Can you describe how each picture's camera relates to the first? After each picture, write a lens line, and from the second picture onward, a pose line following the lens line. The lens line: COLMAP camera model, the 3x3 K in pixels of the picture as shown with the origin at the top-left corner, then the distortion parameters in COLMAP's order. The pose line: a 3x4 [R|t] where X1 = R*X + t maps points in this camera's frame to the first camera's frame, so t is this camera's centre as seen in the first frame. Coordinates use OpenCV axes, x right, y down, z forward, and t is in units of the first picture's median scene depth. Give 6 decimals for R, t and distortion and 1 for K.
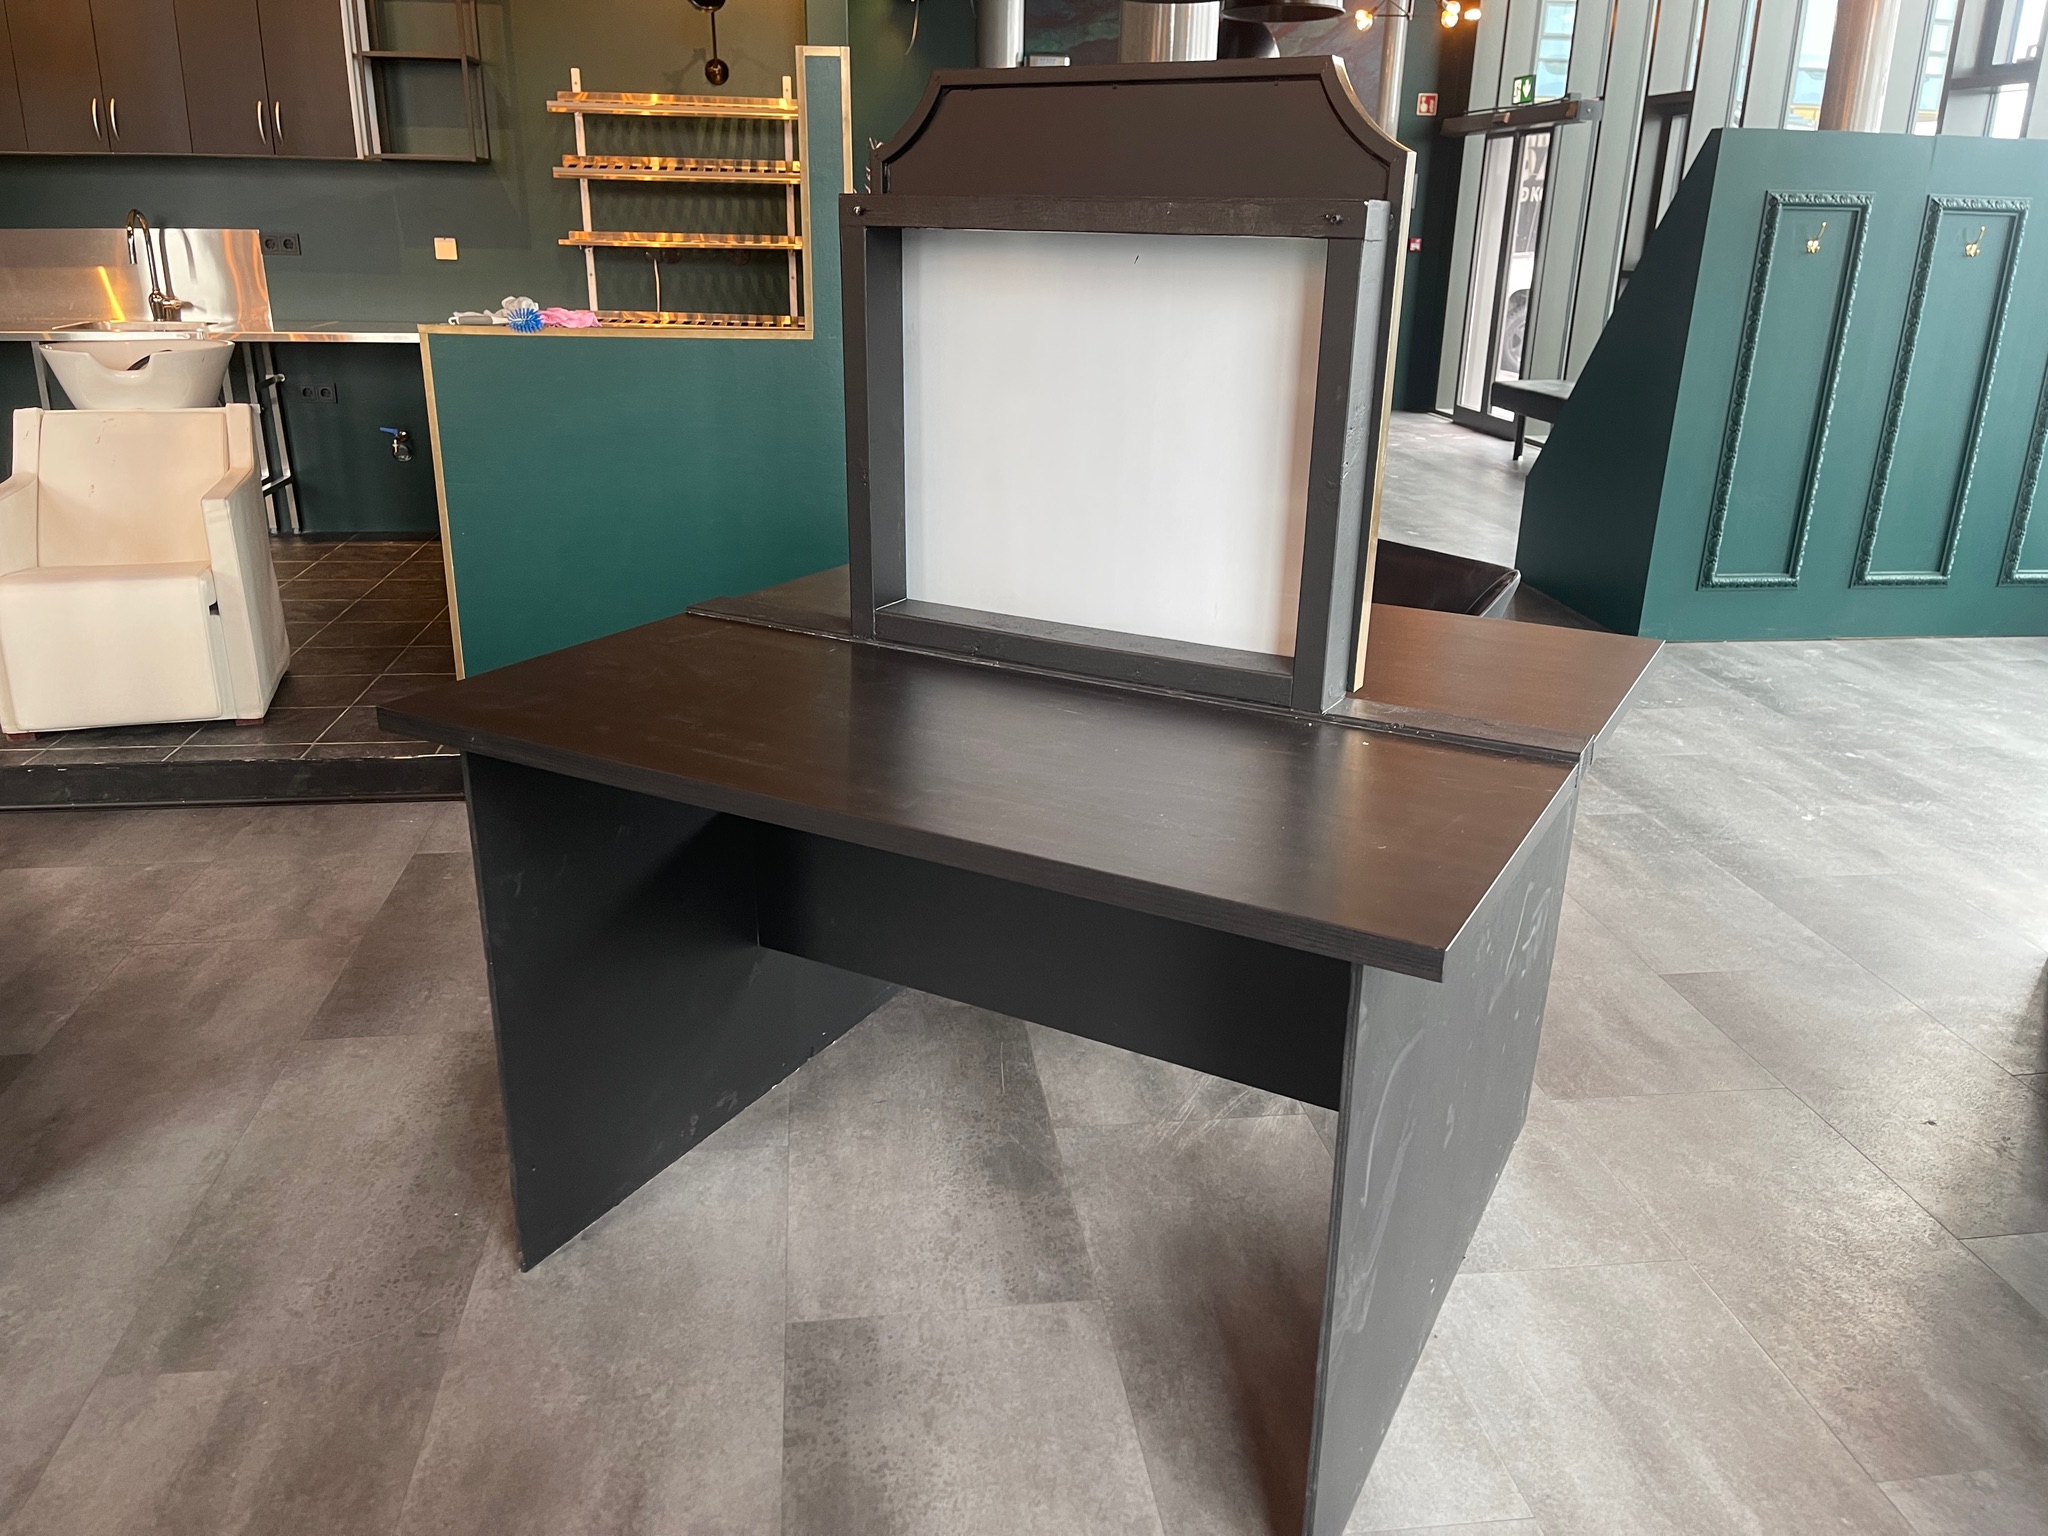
lens RADIAL K [[1567.5, 0, 1020.9], [0, 1567.5, 779.1], [0, 0, 1]] dist [0.055974, -0.058765]
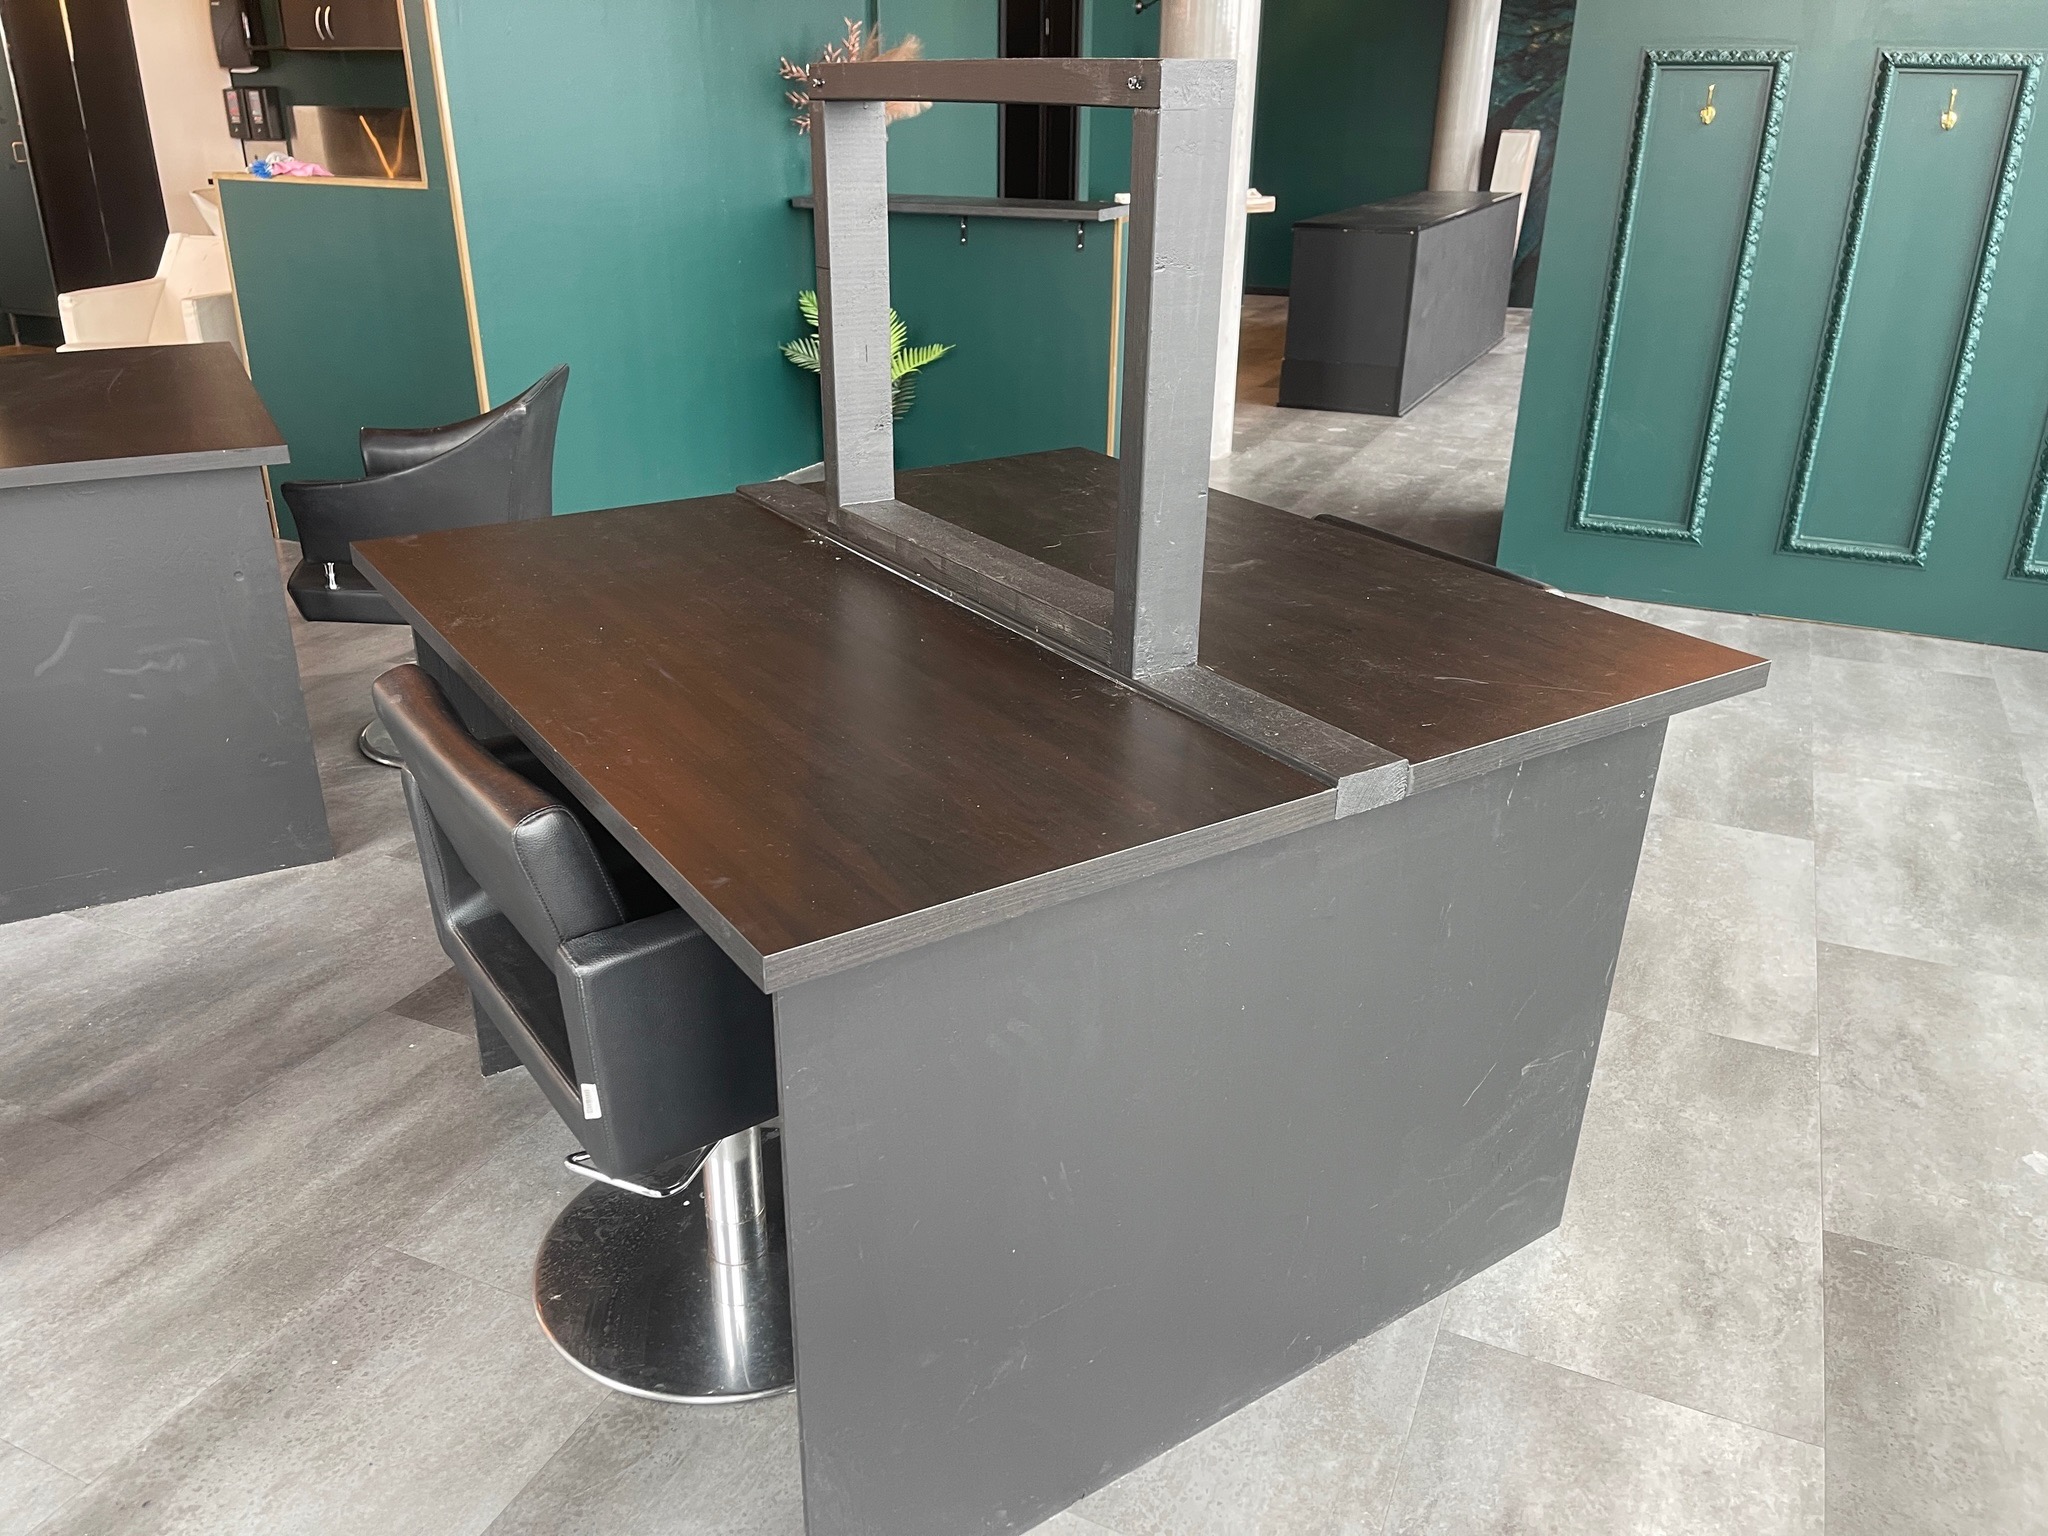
lens RADIAL K [[1567.5, 0, 1019.0], [0, 1567.5, 764.6], [0, 0, 1]] dist [0.055974, -0.058765]
pose [[0.844199, 0.195422, -0.499137, 0.608400], [-0.174759, 0.980638, 0.088365, -0.019719], [0.506742, 0.012631, 0.862005, 0.116384]]
